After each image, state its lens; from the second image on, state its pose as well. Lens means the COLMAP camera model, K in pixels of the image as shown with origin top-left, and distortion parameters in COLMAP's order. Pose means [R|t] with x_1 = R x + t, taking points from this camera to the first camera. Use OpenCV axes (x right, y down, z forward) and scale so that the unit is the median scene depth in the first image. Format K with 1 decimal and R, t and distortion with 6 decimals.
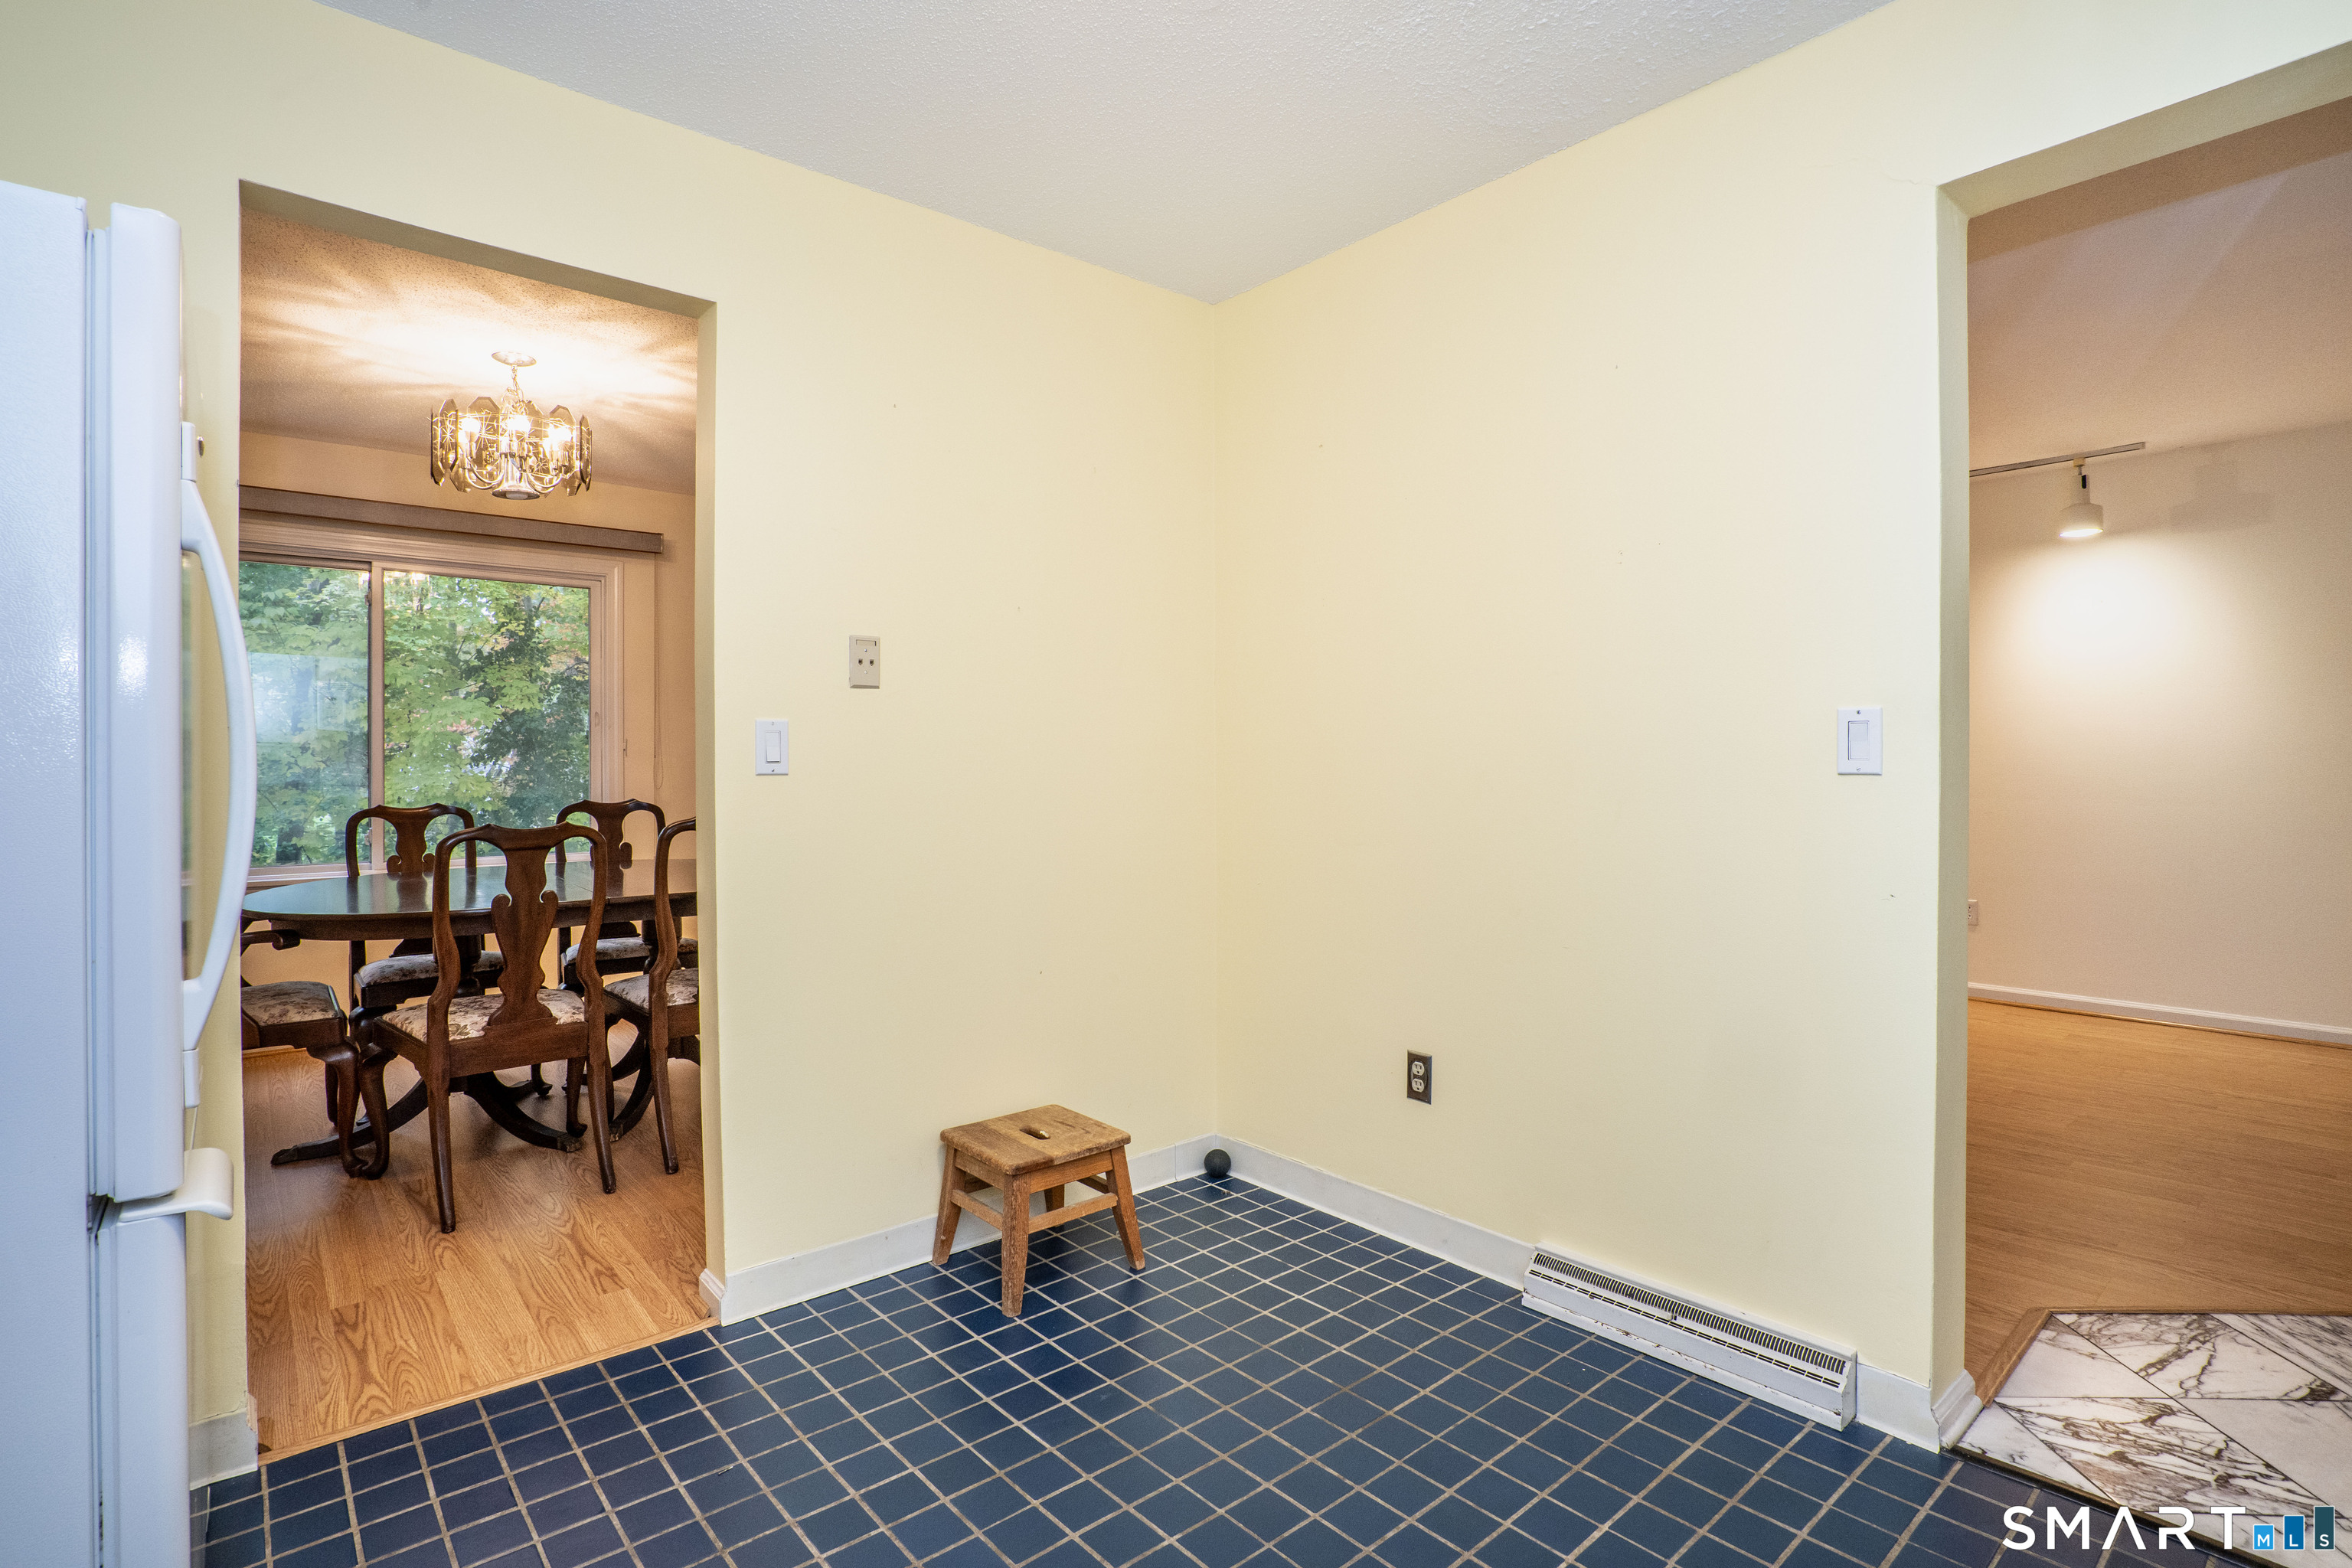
lens RADIAL K [[1093.5, 0, 1175.4], [0, 1093.5, 770.6], [0, 0, 1]] dist [-0.031462, 0.002961]
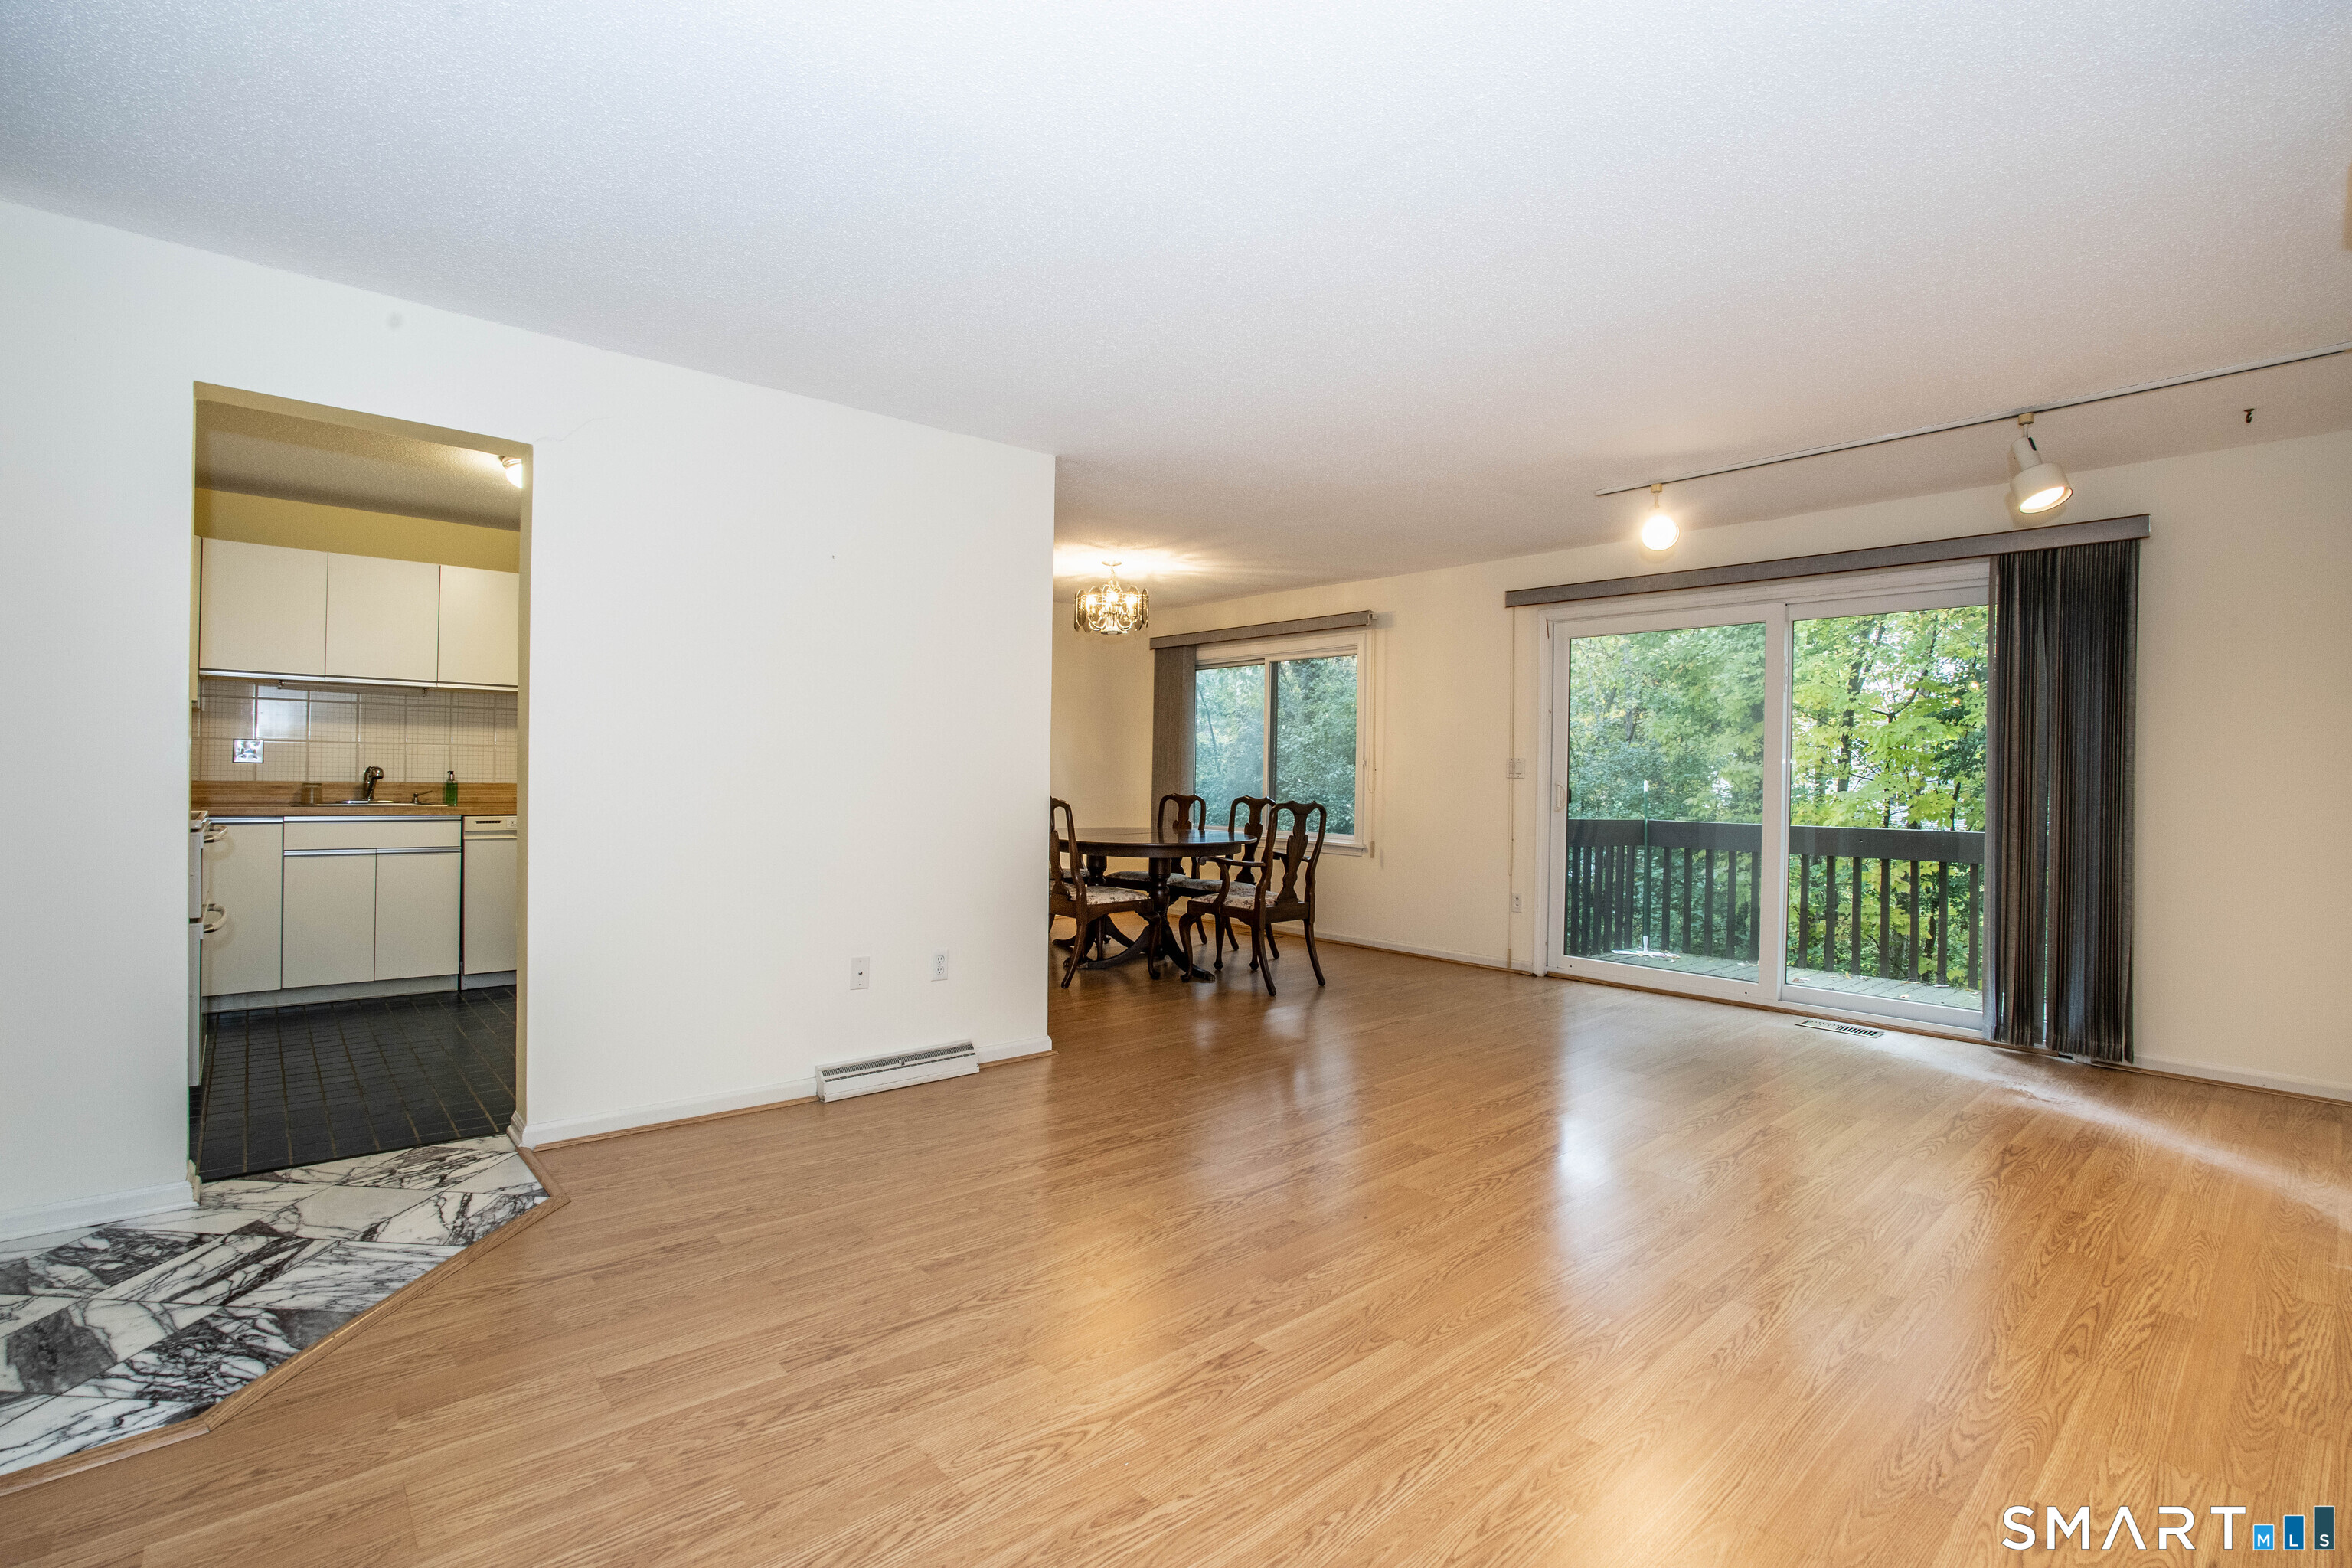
lens RADIAL K [[1093.5, 0, 1194.5], [0, 1093.5, 779.9], [0, 0, 1]] dist [-0.031462, 0.002961]
pose [[0.026436, 0.010754, -0.999593, 2.235664], [-0.008383, 0.999909, 0.010536, -0.024659], [0.999615, 0.008101, 0.026524, 1.811029]]
